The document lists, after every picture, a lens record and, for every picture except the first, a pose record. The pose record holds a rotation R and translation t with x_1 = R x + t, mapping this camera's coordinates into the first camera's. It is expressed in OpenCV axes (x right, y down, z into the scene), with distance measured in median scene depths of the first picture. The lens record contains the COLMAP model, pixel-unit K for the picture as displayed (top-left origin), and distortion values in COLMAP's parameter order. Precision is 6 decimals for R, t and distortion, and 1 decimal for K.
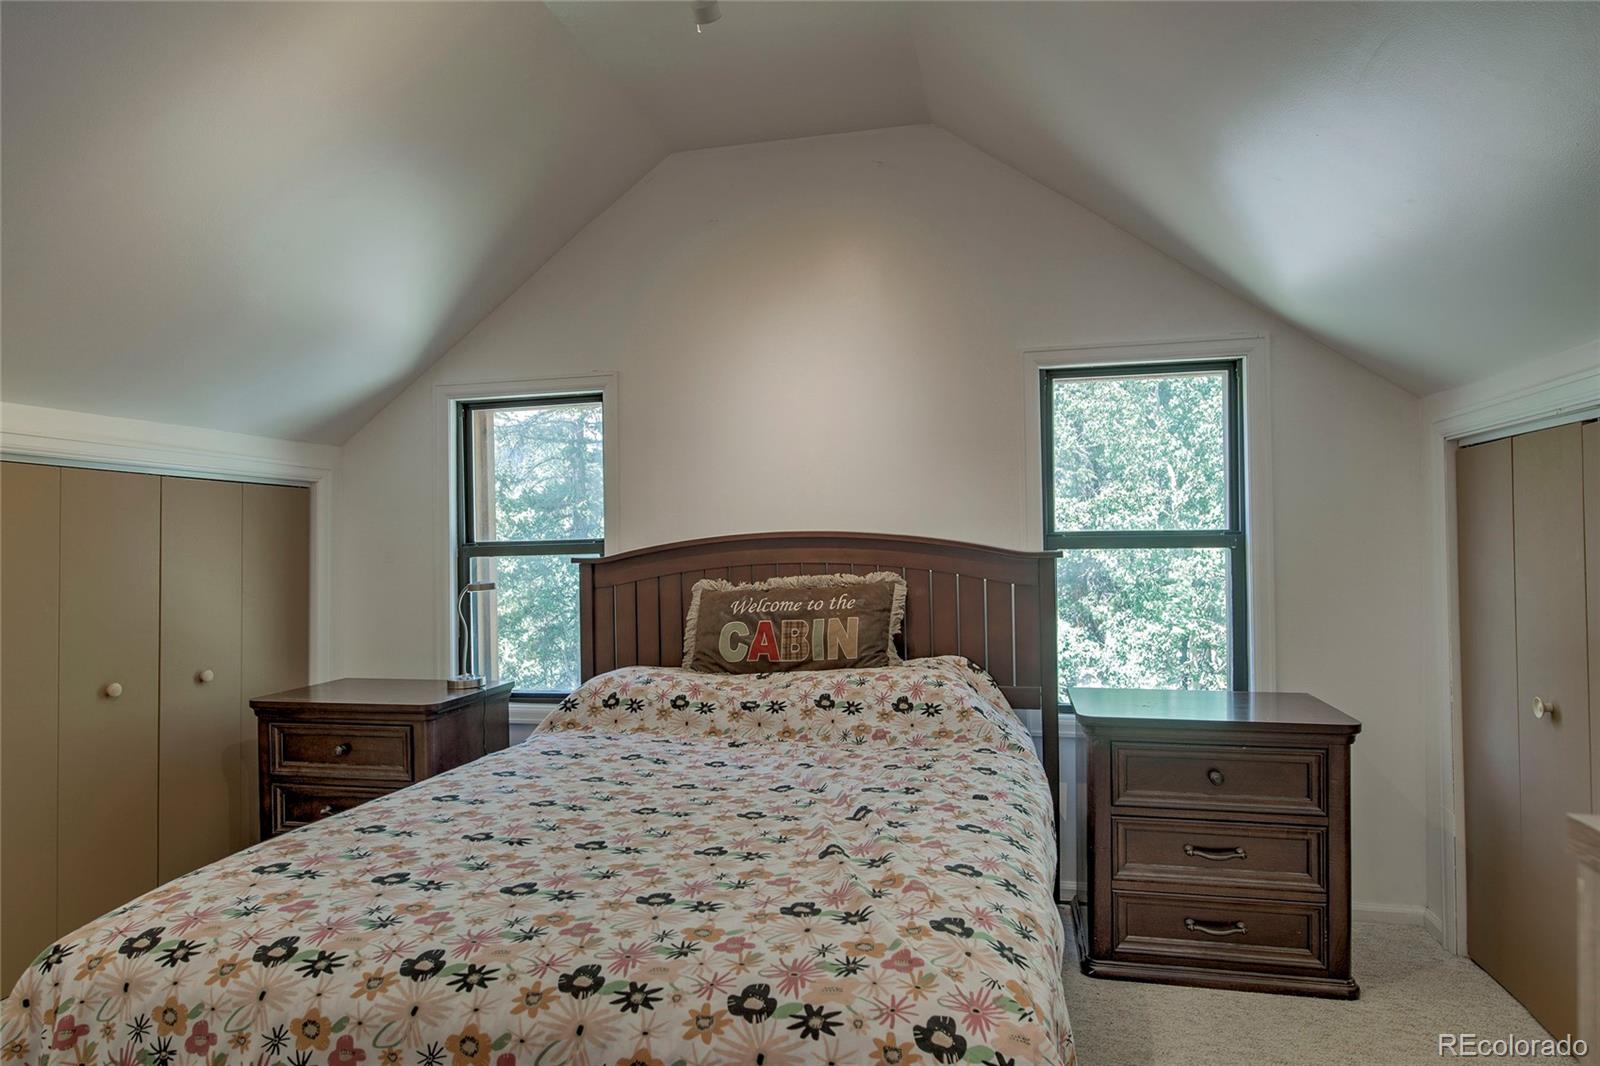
lens RADIAL K [[913.9, 0, 812.9], [0, 913.9, 530.4], [0, 0, 1]] dist [-0.003728, 0.001310]
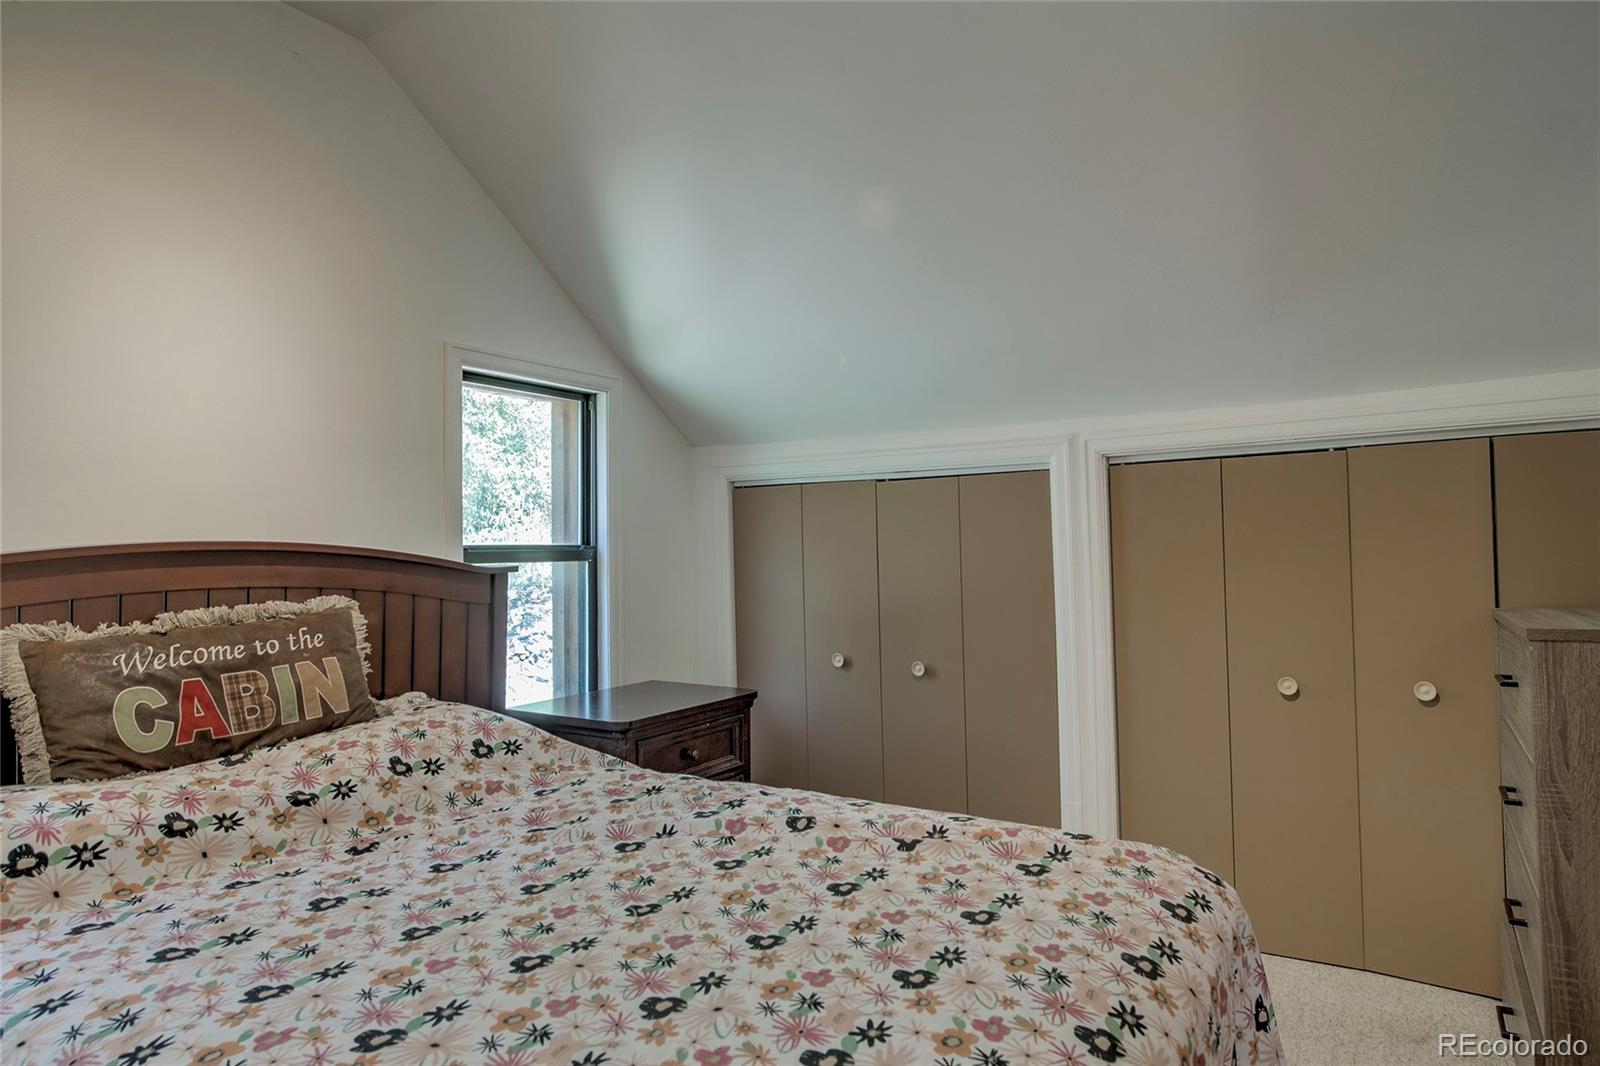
lens RADIAL K [[913.9, 0, 812.9], [0, 913.9, 530.4], [0, 0, 1]] dist [-0.003728, 0.001310]
pose [[0.353583, 0.025244, 0.935063, -0.508028], [-0.002129, 0.999655, -0.026183, 0.010087], [-0.935401, 0.007267, 0.353514, 0.365082]]
